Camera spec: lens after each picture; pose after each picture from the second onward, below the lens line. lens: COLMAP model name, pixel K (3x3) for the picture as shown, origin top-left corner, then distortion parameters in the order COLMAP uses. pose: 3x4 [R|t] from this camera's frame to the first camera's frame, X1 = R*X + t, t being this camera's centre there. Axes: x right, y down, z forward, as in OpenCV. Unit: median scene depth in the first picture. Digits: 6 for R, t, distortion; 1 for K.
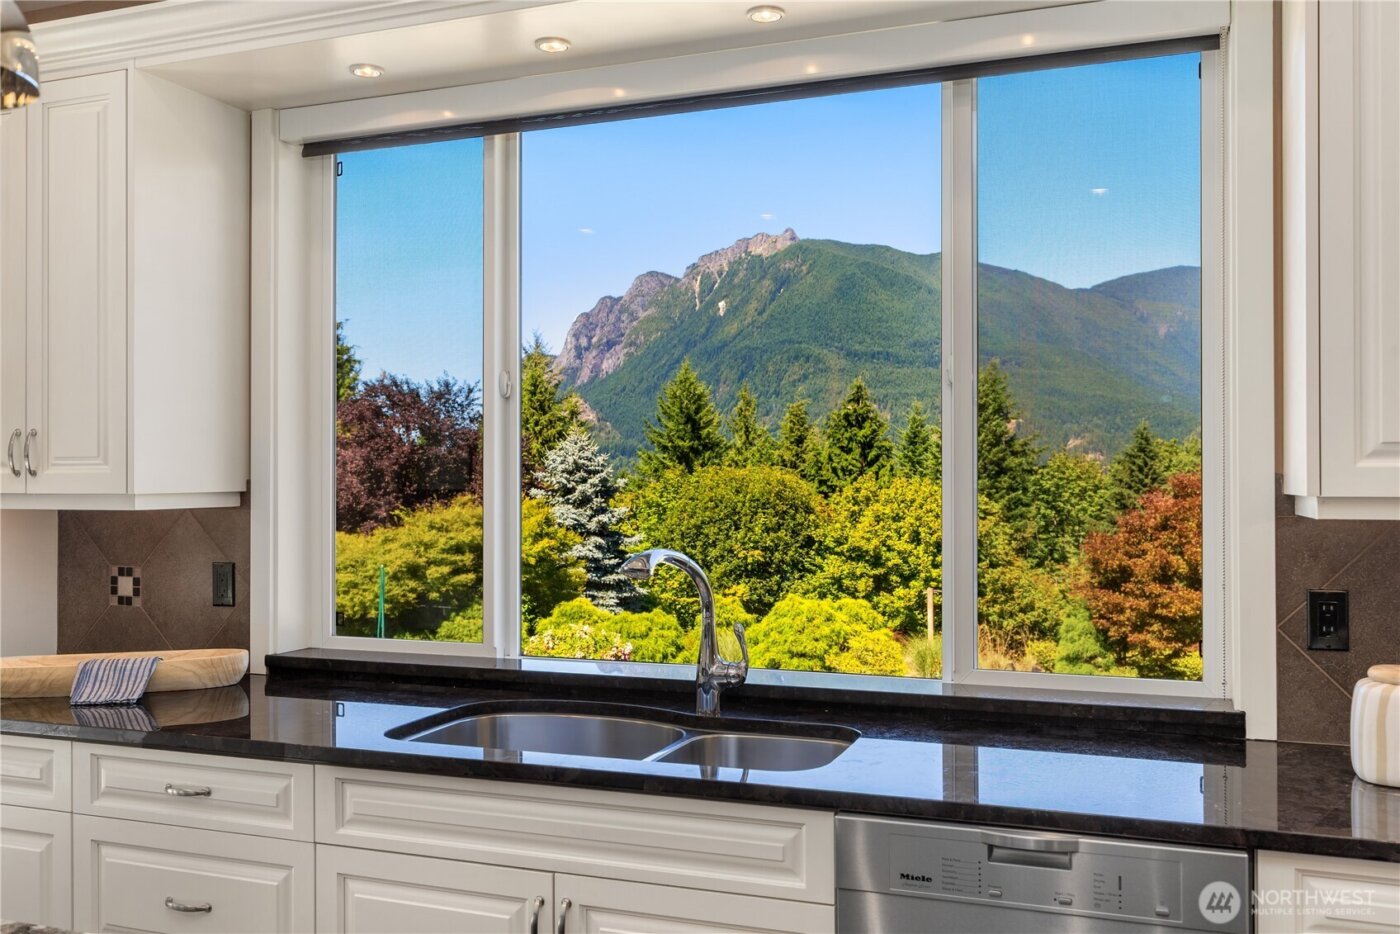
lens RADIAL K [[1222.3, 0, 701.7], [0, 1222.3, 469.9], [0, 0, 1]] dist [0.003899, 0.000692]
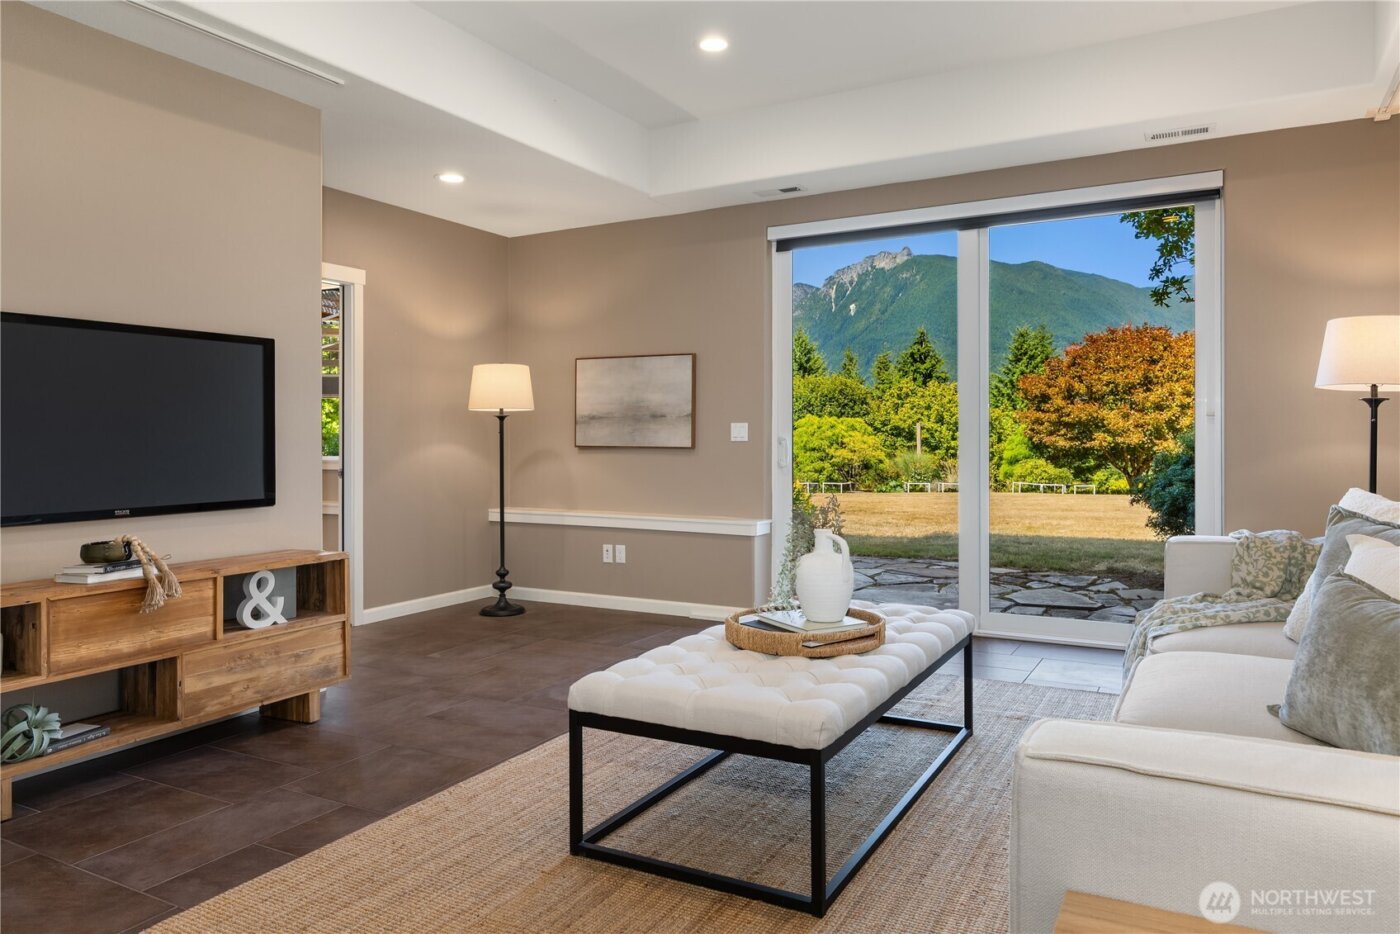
lens RADIAL K [[928.6, 0, 697.7], [0, 928.6, 456.4], [0, 0, 1]] dist [0.001514, 0.000507]
pose [[0.988570, -0.006391, -0.150626, 0.059797], [0.009558, 0.999748, 0.020312, 0.070907], [0.150459, -0.021519, 0.988382, -0.077821]]
